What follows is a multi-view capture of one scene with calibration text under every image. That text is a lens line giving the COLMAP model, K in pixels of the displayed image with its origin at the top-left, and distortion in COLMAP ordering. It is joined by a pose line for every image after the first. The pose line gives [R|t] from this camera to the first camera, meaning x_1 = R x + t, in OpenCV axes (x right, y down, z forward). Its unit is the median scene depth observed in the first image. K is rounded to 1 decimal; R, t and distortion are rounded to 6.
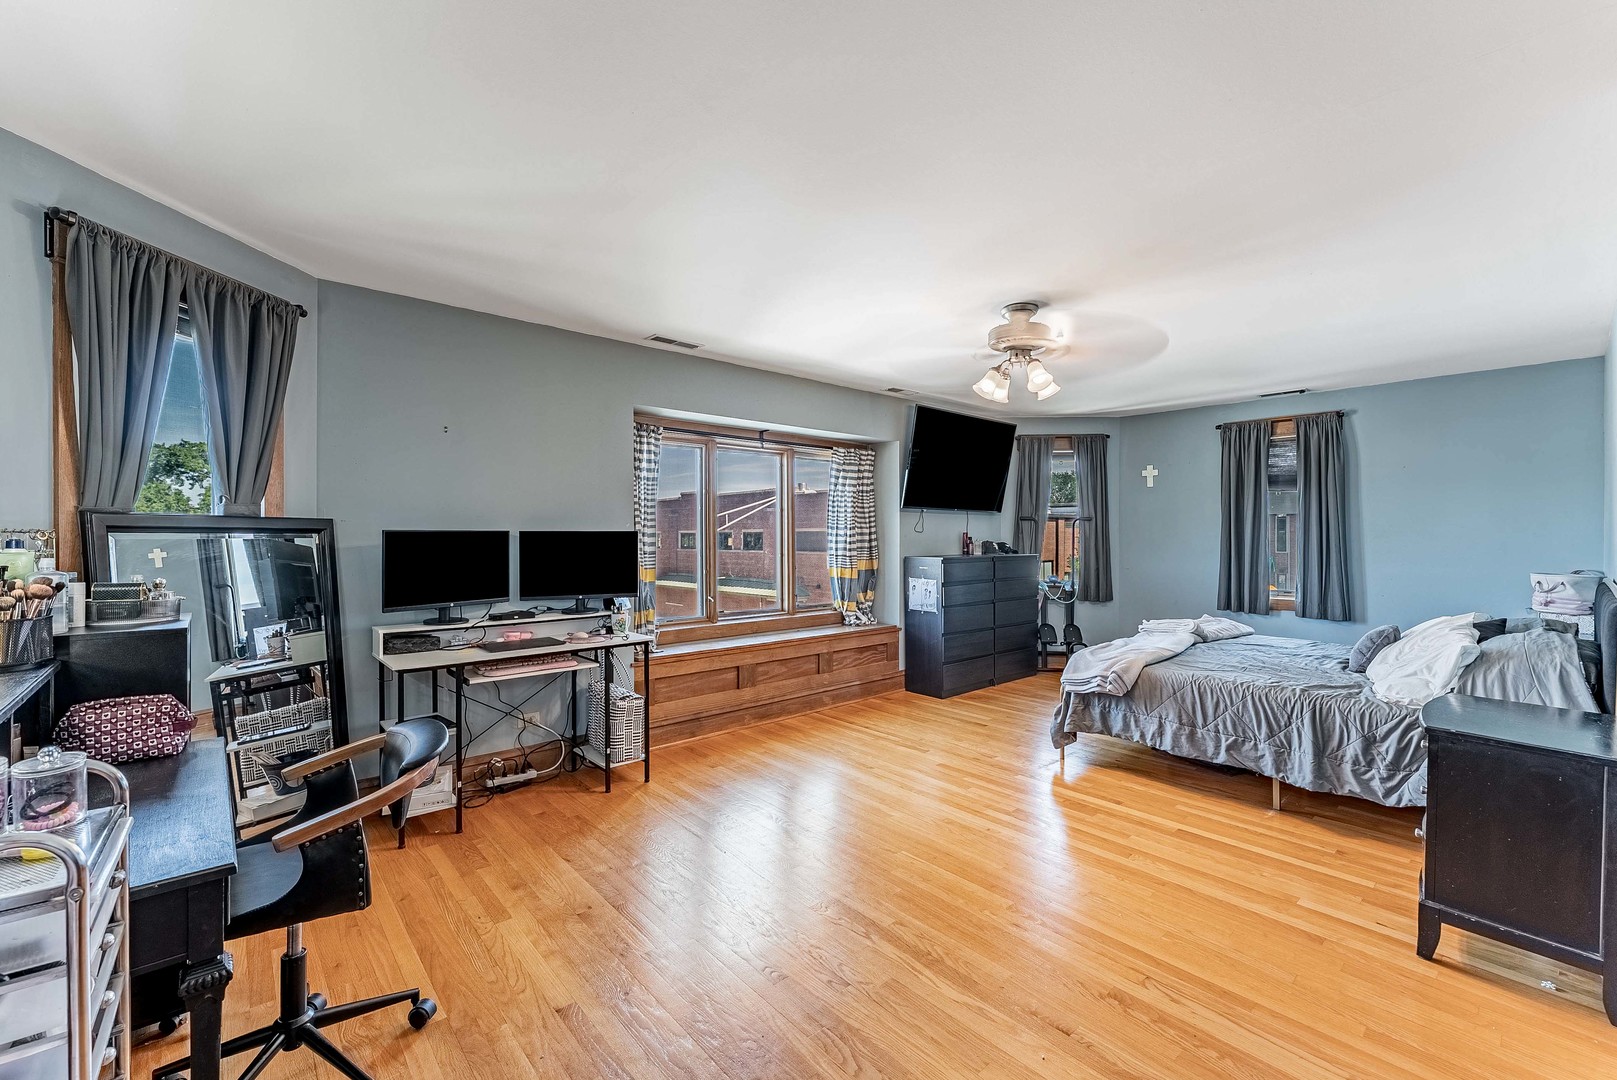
lens RADIAL K [[643.8, 0, 810.0], [0, 643.8, 536.8], [0, 0, 1]] dist [0.002159, 0.000193]
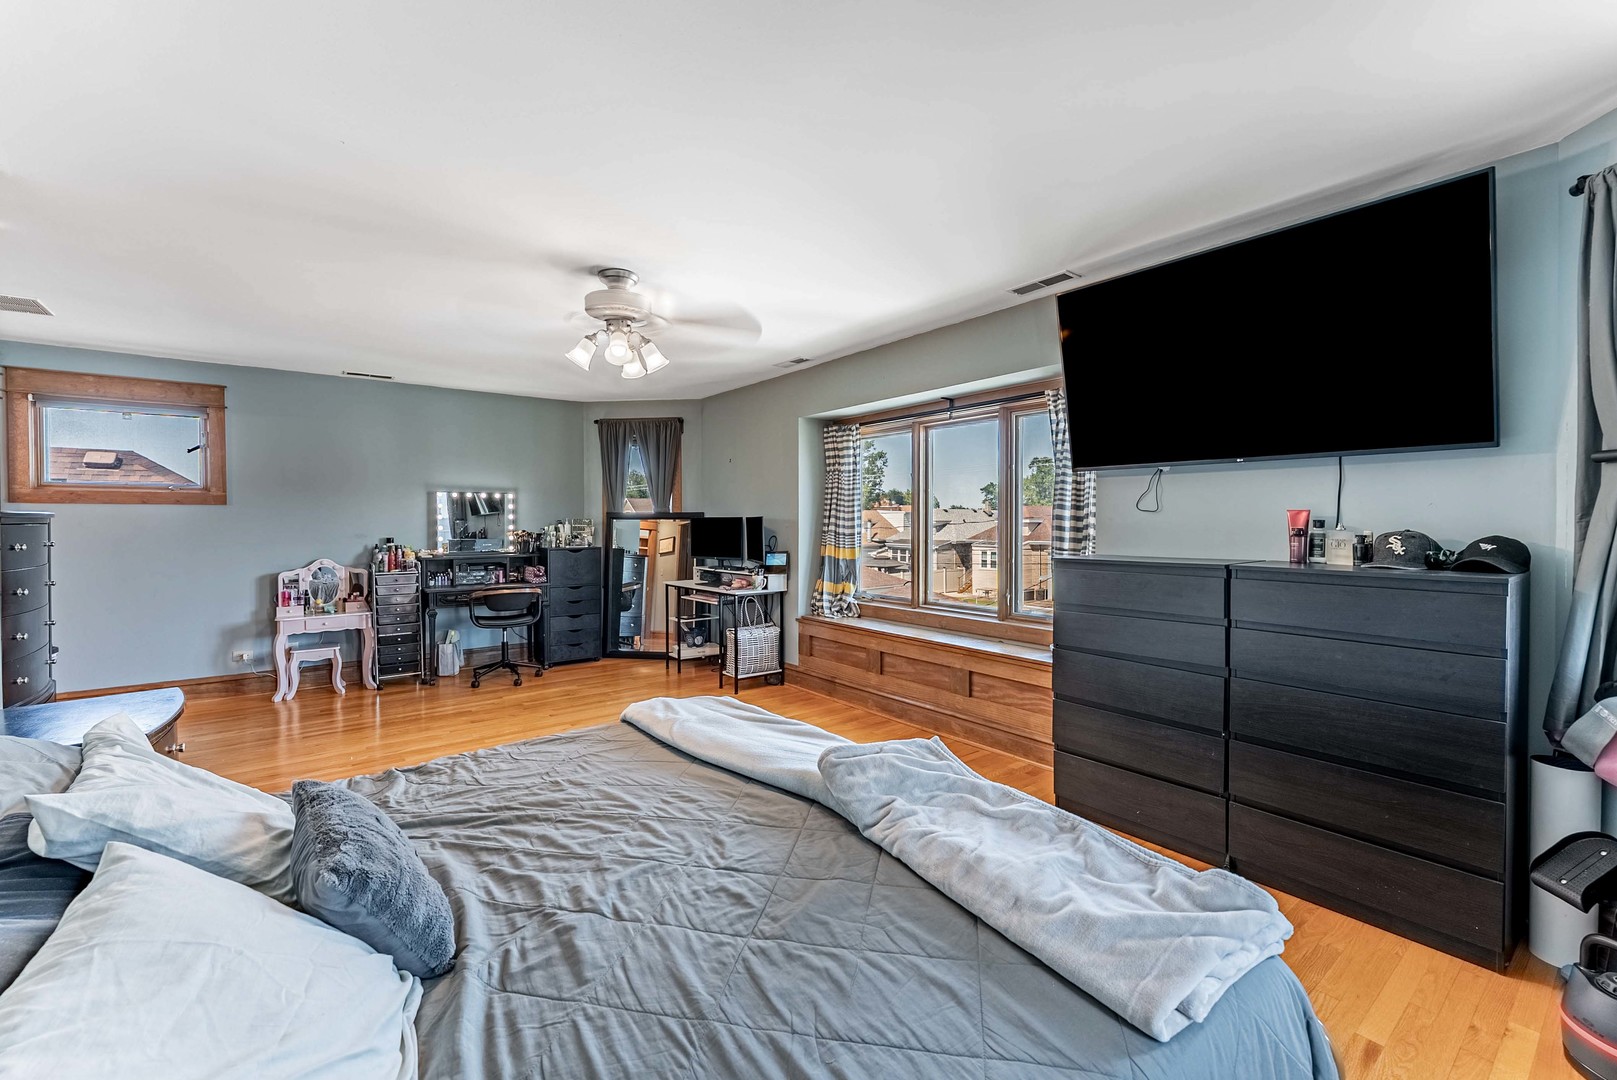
lens RADIAL K [[670.0, 0, 812.4], [0, 670.0, 531.1], [0, 0, 1]] dist [0.001441, -0.002468]
pose [[-0.055826, 0.017998, -0.998278, 0.921767], [0.005602, 0.999827, 0.017713, -0.003420], [0.998425, -0.004603, -0.055917, 0.953856]]
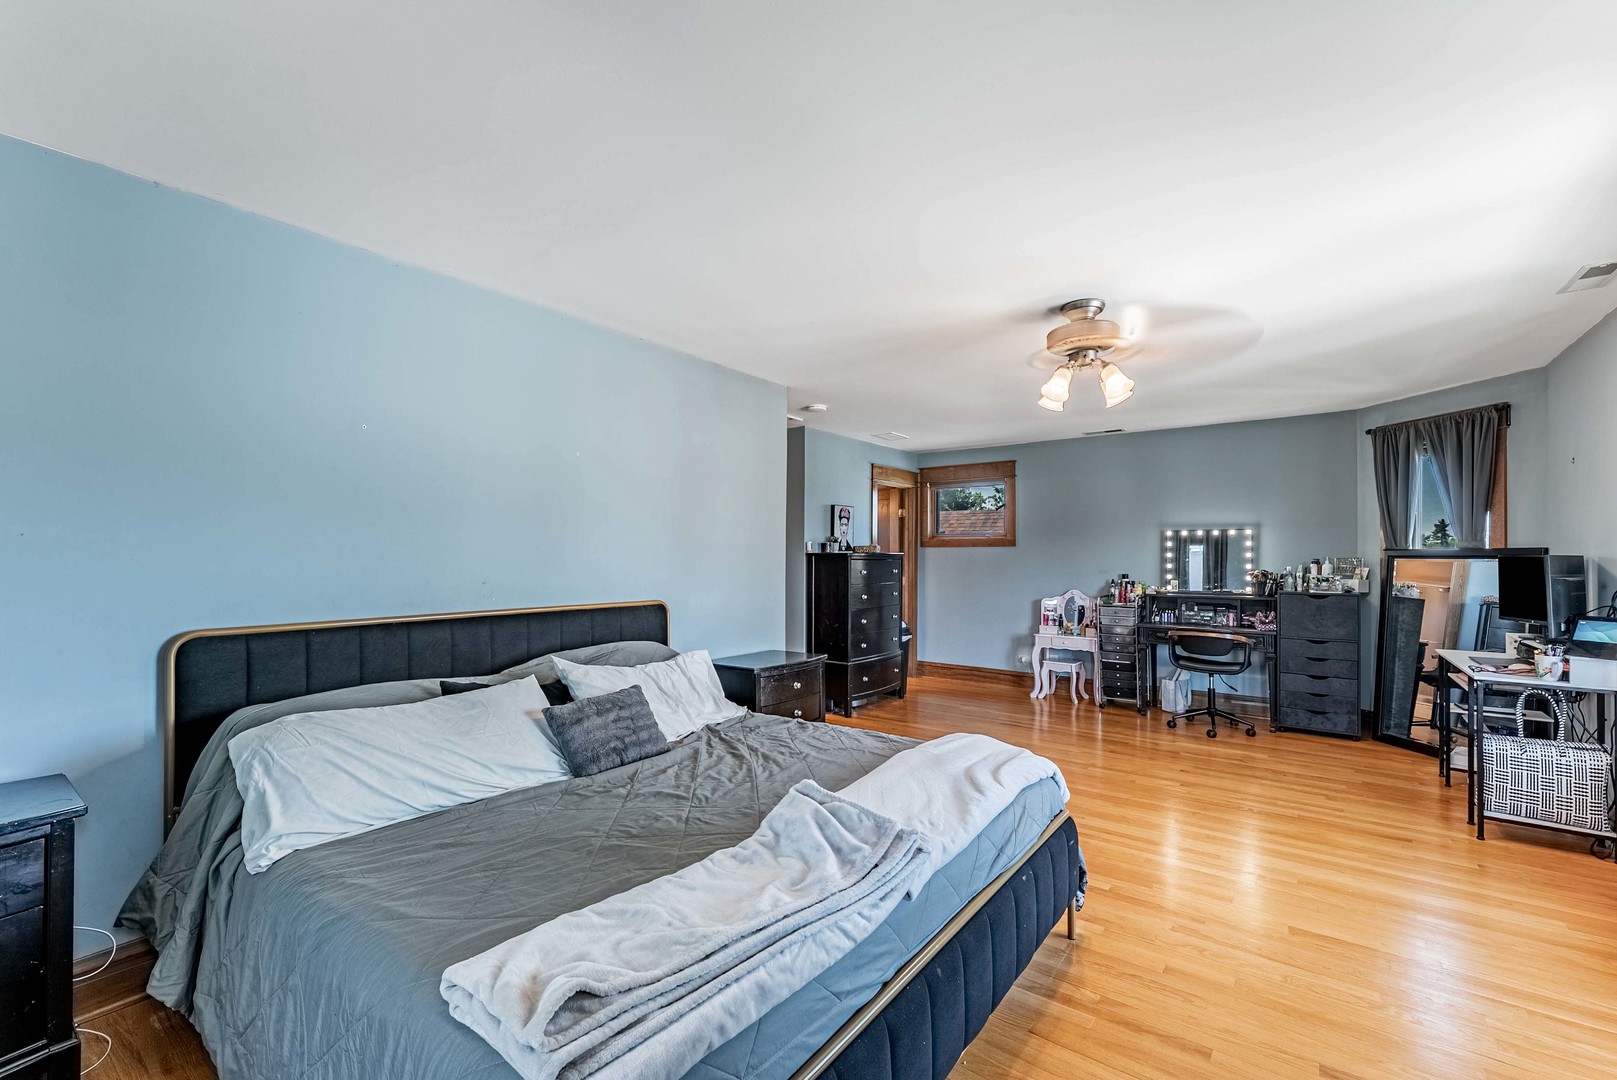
lens RADIAL K [[670.0, 0, 813.9], [0, 670.0, 556.8], [0, 0, 1]] dist [0.001441, -0.002468]
pose [[-0.978162, -0.001722, -0.207836, 0.645969], [-0.001048, 0.999994, -0.003356, -0.003309], [0.207840, -0.003065, -0.978158, 1.297321]]
